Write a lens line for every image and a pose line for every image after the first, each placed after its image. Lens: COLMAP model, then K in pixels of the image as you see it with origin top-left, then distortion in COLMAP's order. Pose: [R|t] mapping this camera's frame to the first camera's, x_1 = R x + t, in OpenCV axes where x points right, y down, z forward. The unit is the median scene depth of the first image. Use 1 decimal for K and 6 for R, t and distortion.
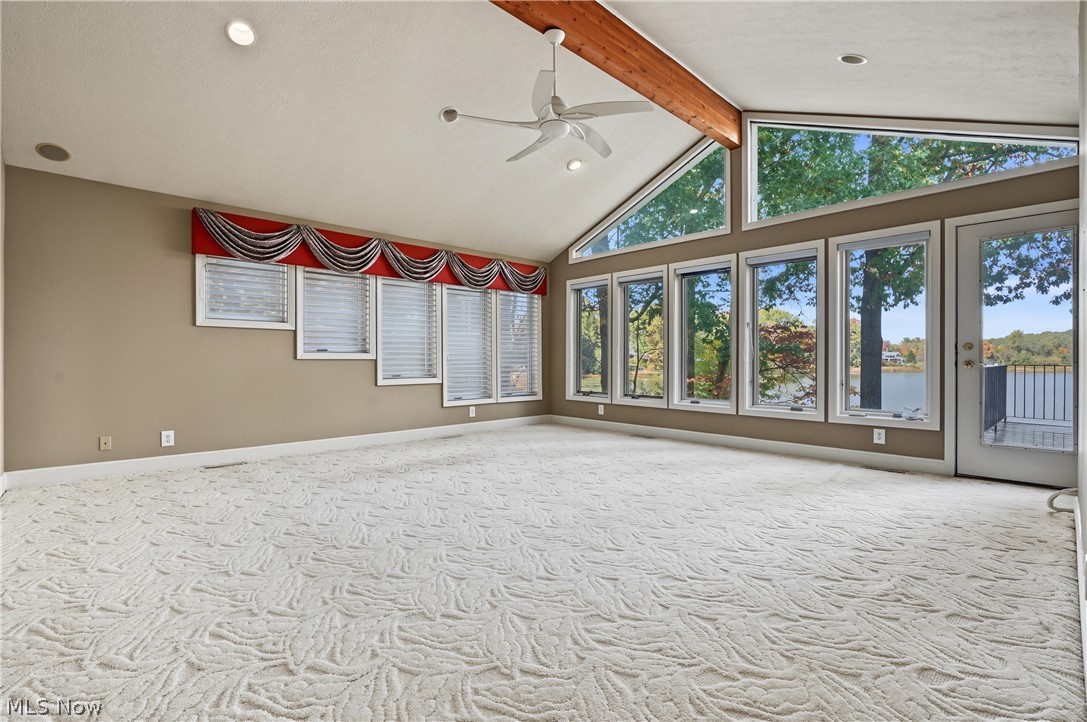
lens RADIAL K [[500.3, 0, 541.4], [0, 500.3, 363.5], [0, 0, 1]] dist [0.004460, 0.000220]
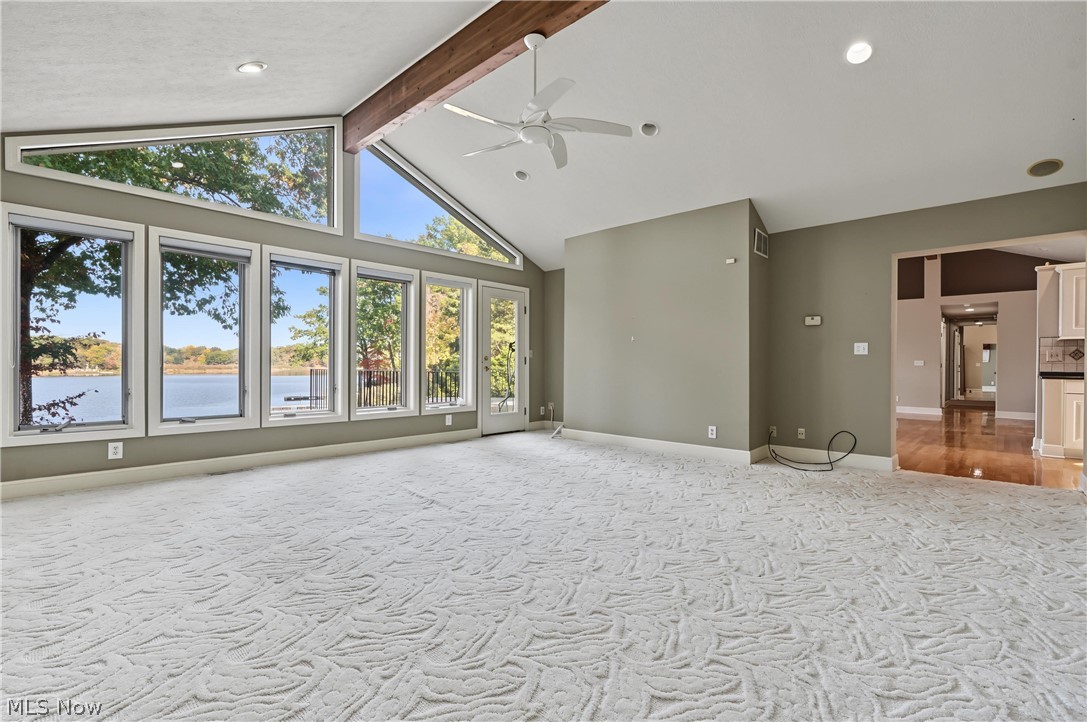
lens RADIAL K [[500.3, 0, 546.4], [0, 500.3, 364.8], [0, 0, 1]] dist [0.004460, 0.000220]
pose [[-0.071171, 0.003212, 0.997459, -0.522512], [0.003182, 0.999990, -0.002993, -0.004449], [-0.997459, 0.002961, -0.071180, 0.565058]]
